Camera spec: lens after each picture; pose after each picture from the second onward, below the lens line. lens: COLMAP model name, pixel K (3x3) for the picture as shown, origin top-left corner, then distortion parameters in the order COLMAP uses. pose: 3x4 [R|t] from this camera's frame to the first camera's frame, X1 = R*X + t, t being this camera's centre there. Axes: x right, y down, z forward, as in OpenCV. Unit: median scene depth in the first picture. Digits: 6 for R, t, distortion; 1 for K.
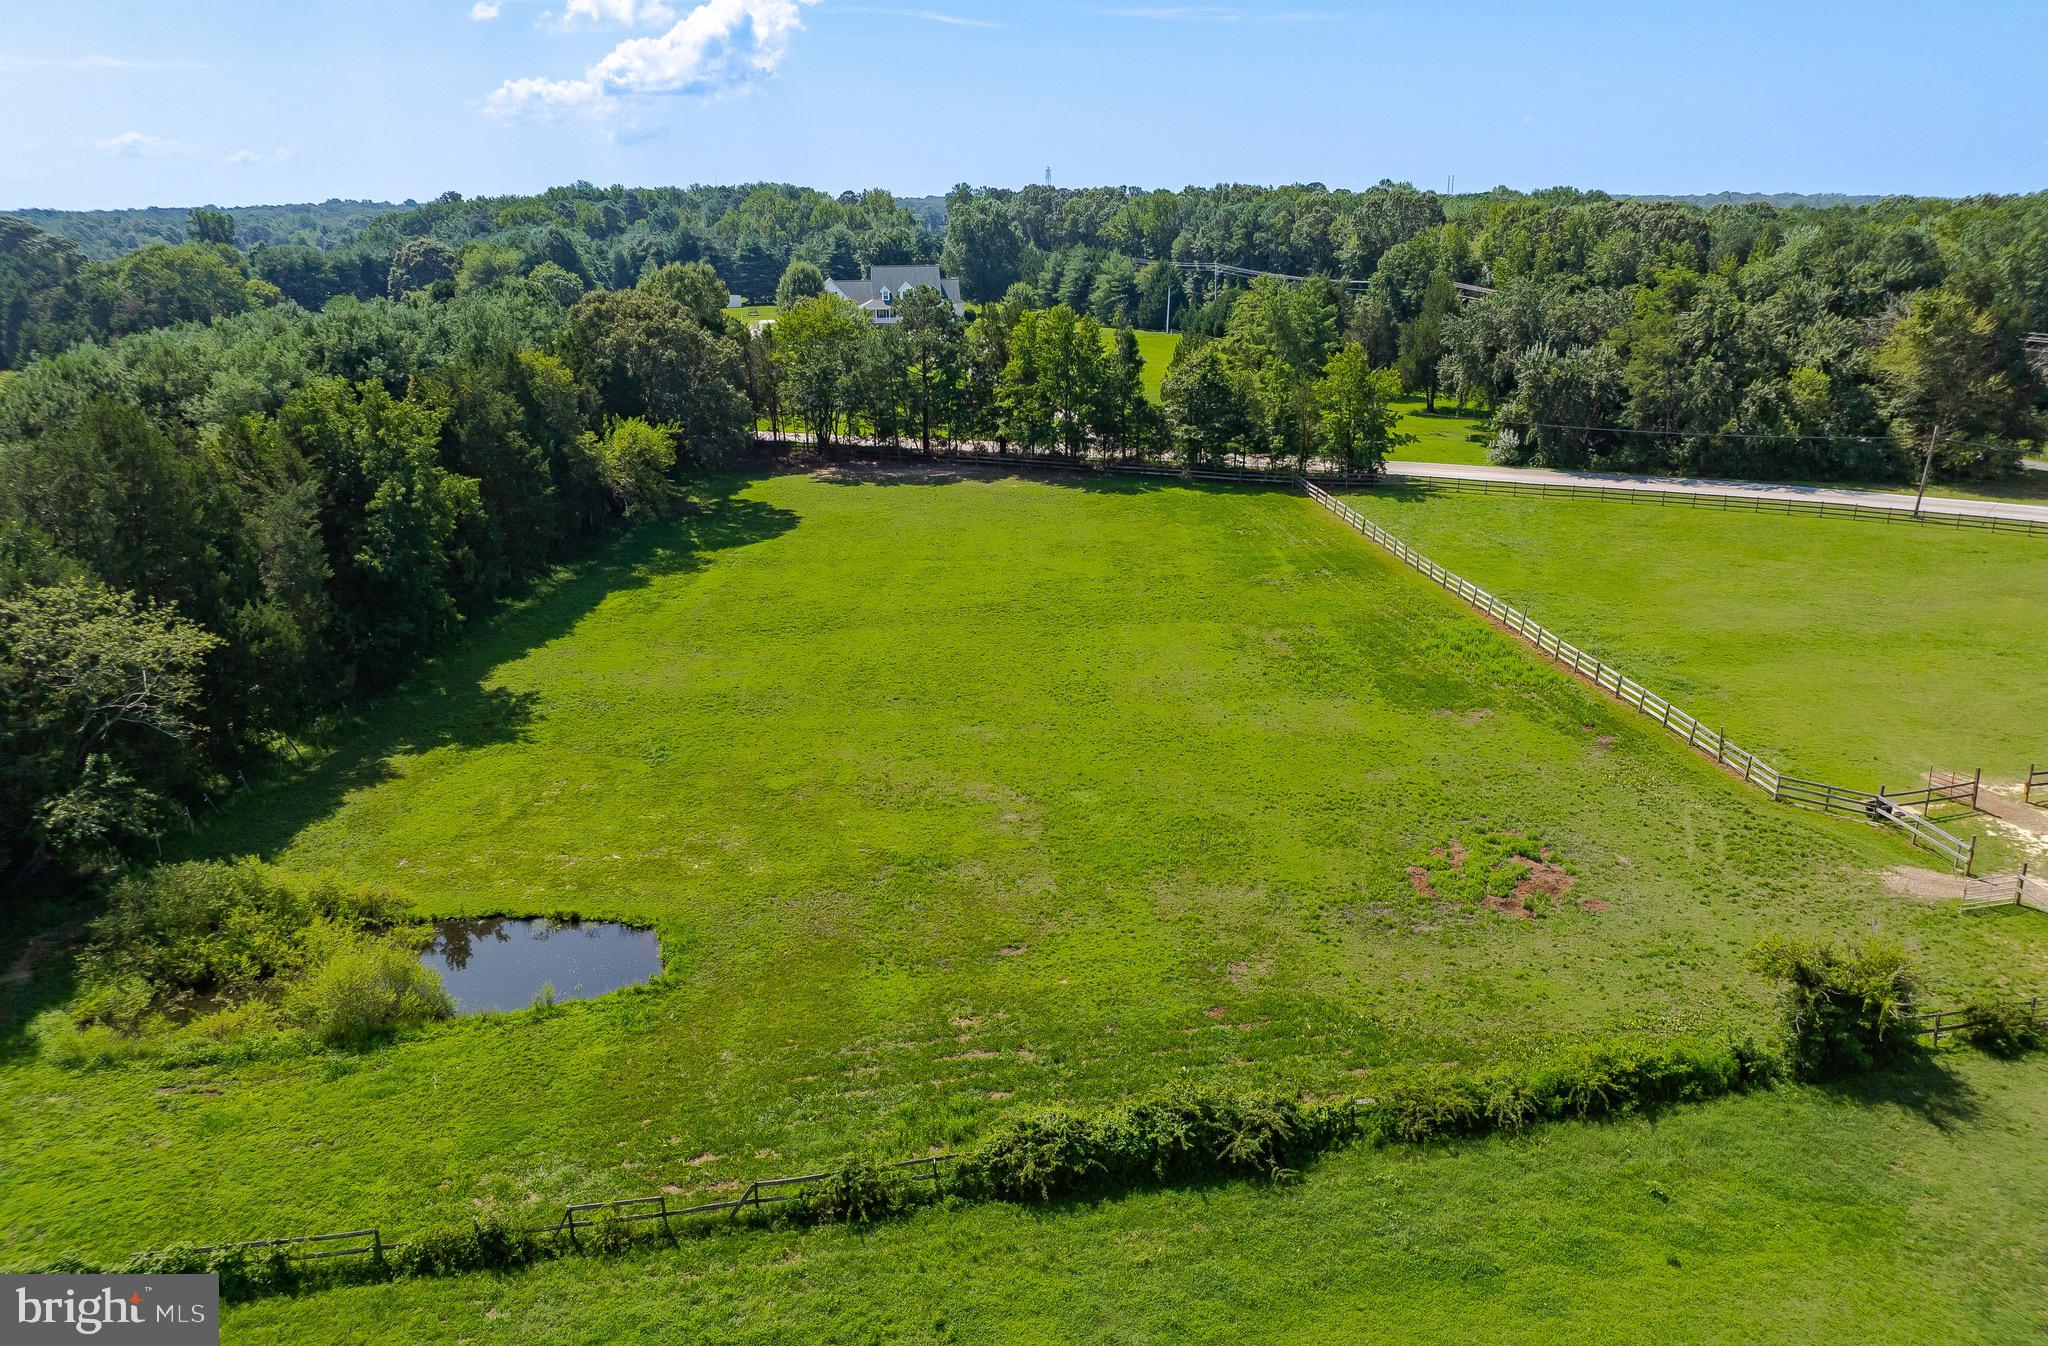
lens RADIAL K [[1505.7, 0, 1027.3], [0, 1505.7, 691.4], [0, 0, 1]] dist [-0.037023, 0.002508]
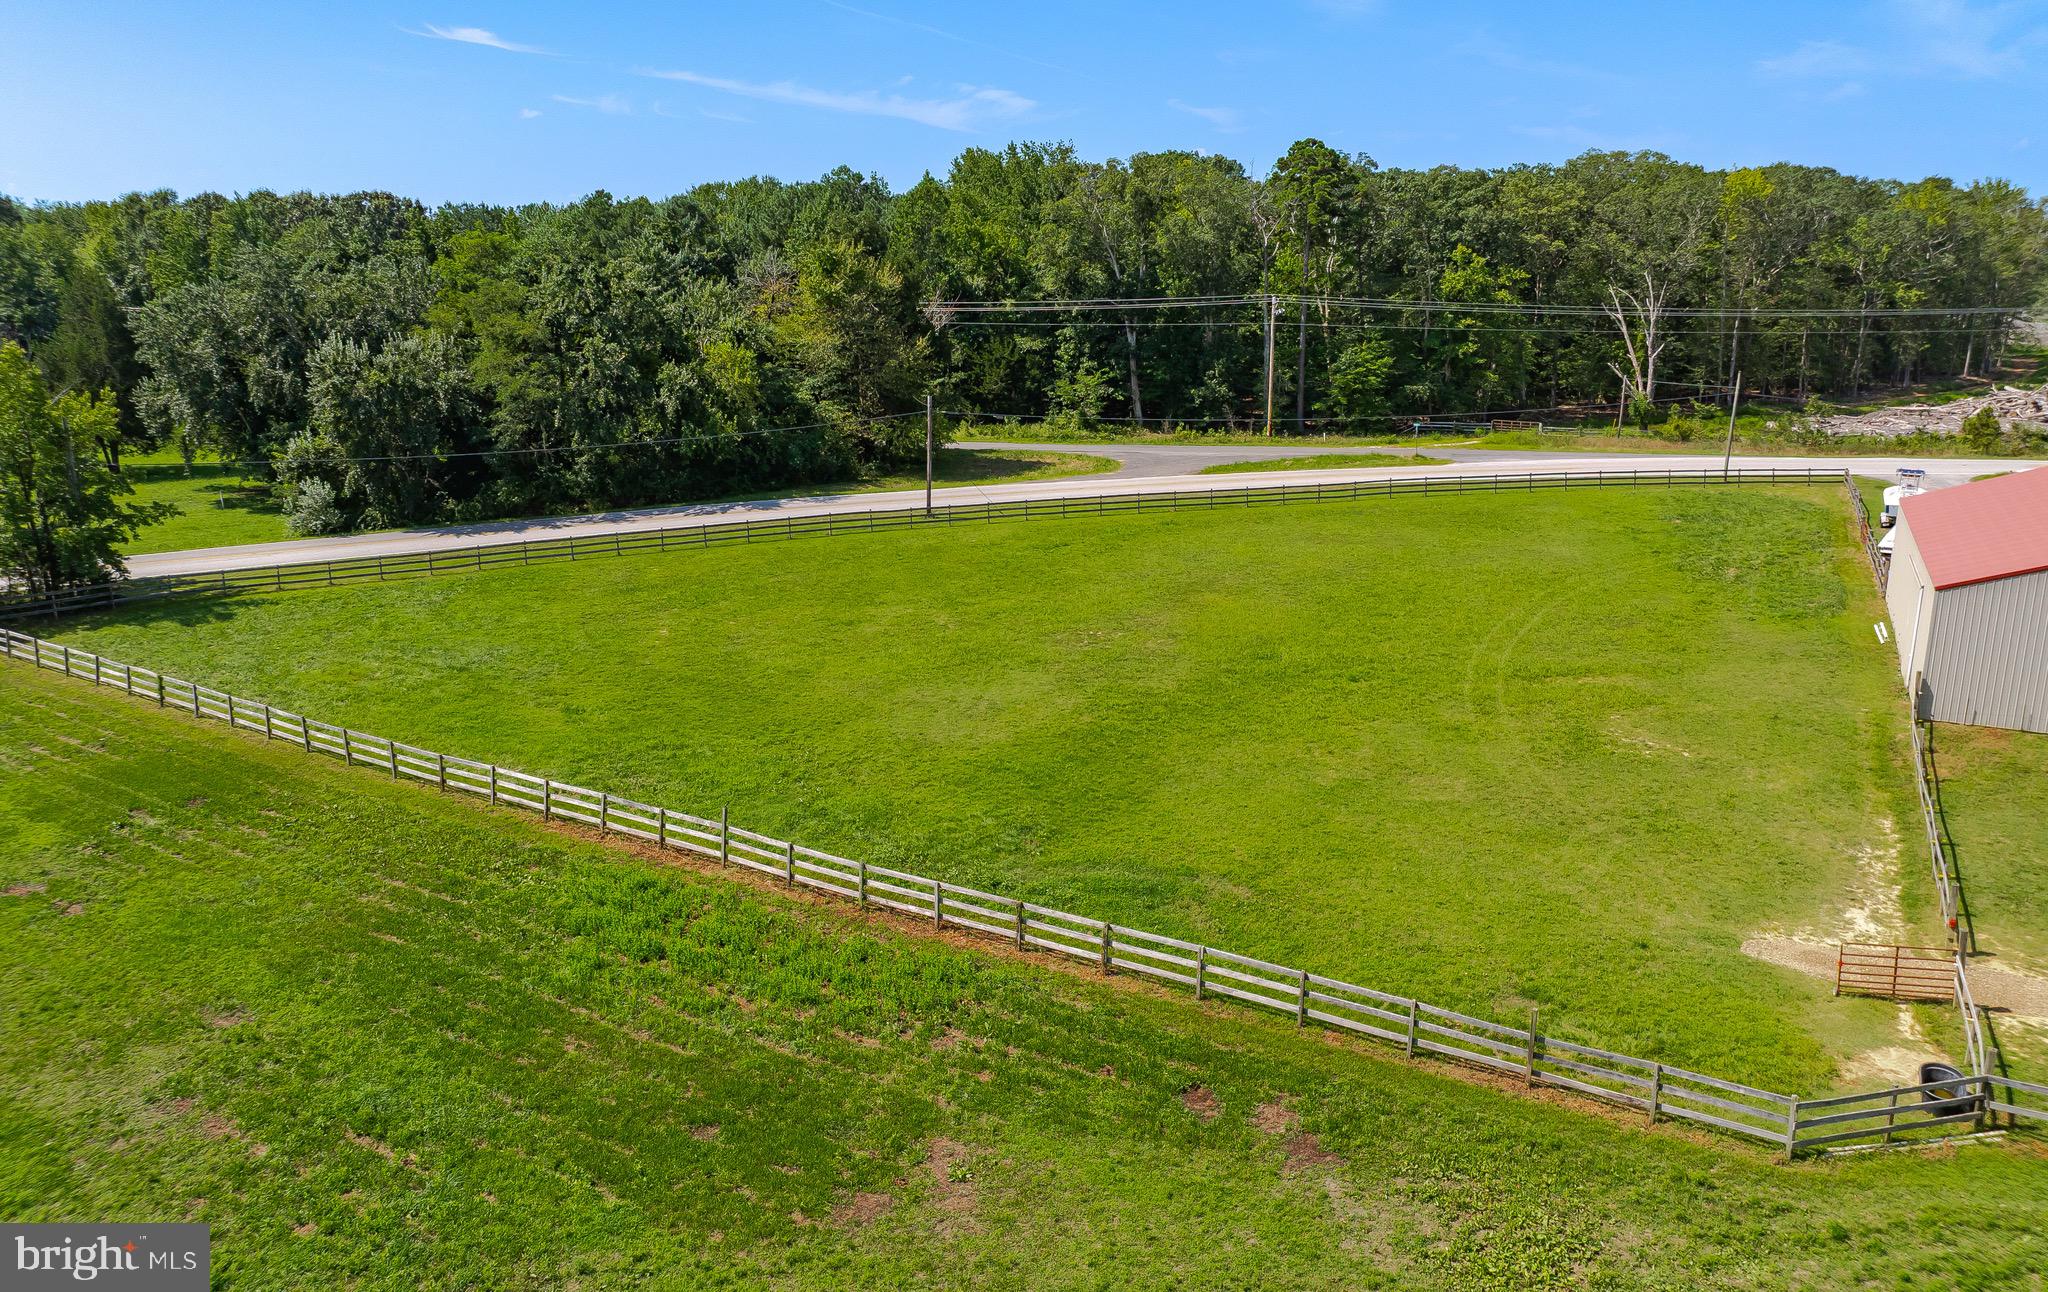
lens RADIAL K [[1459.4, 0, 1027.6], [0, 1459.4, 643.4], [0, 0, 1]] dist [-0.031891, -0.005692]
pose [[0.622817, -0.196526, 0.757282, 0.042910], [0.245644, 0.968110, 0.049211, -0.069993], [-0.742804, 0.155372, 0.651231, 0.430969]]
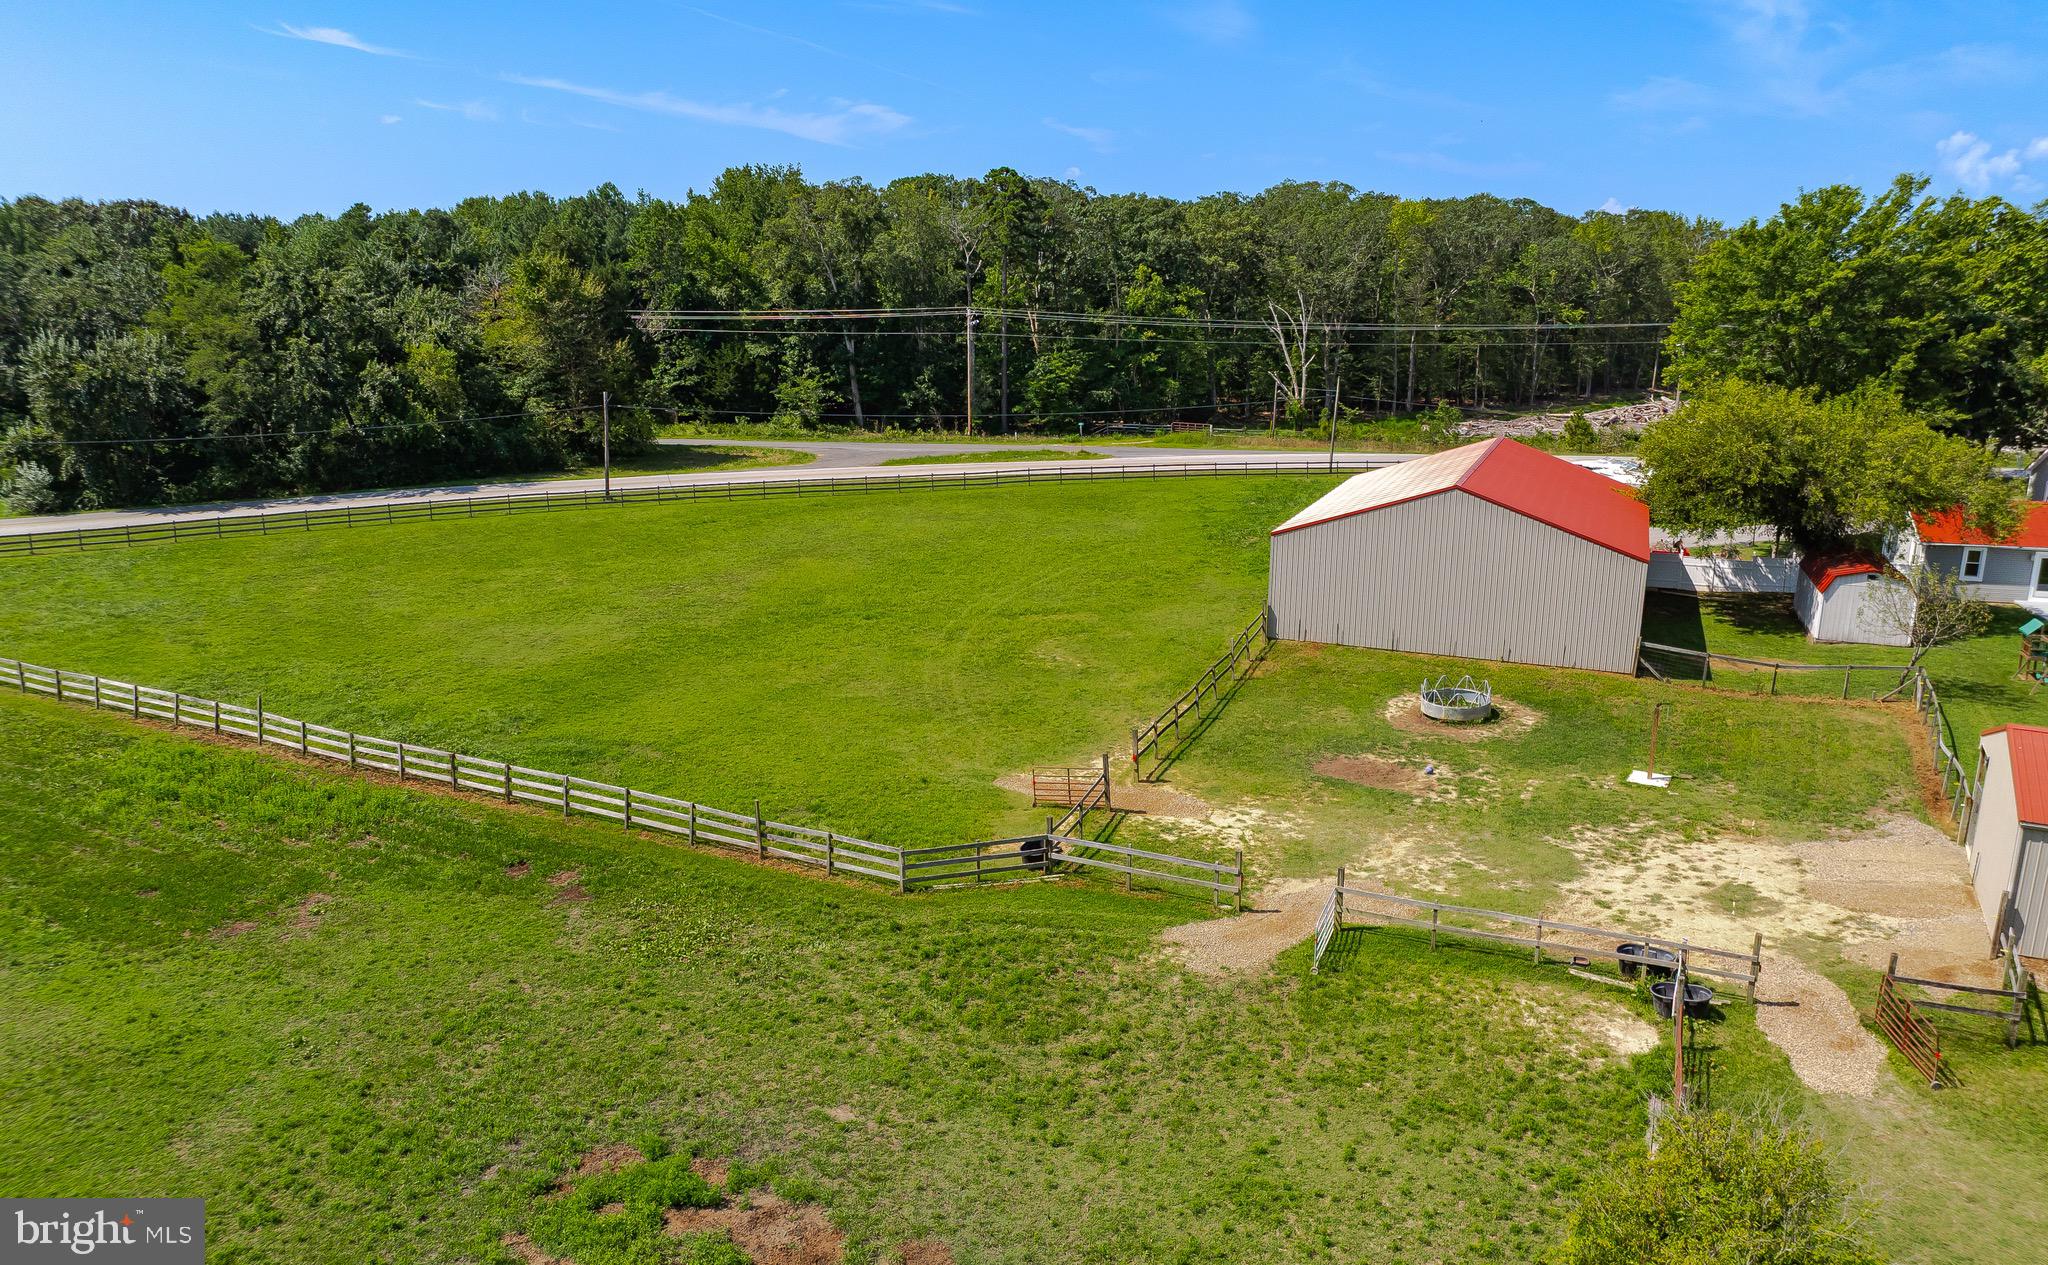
lens RADIAL K [[1455.1, 0, 1031.9], [0, 1455.1, 653.5], [0, 0, 1]] dist [-0.043782, 0.015471]
pose [[0.552937, -0.198058, 0.809342, 0.033591], [0.246939, 0.966653, 0.067848, -0.024129], [-0.795790, 0.162342, 0.583406, 0.293675]]
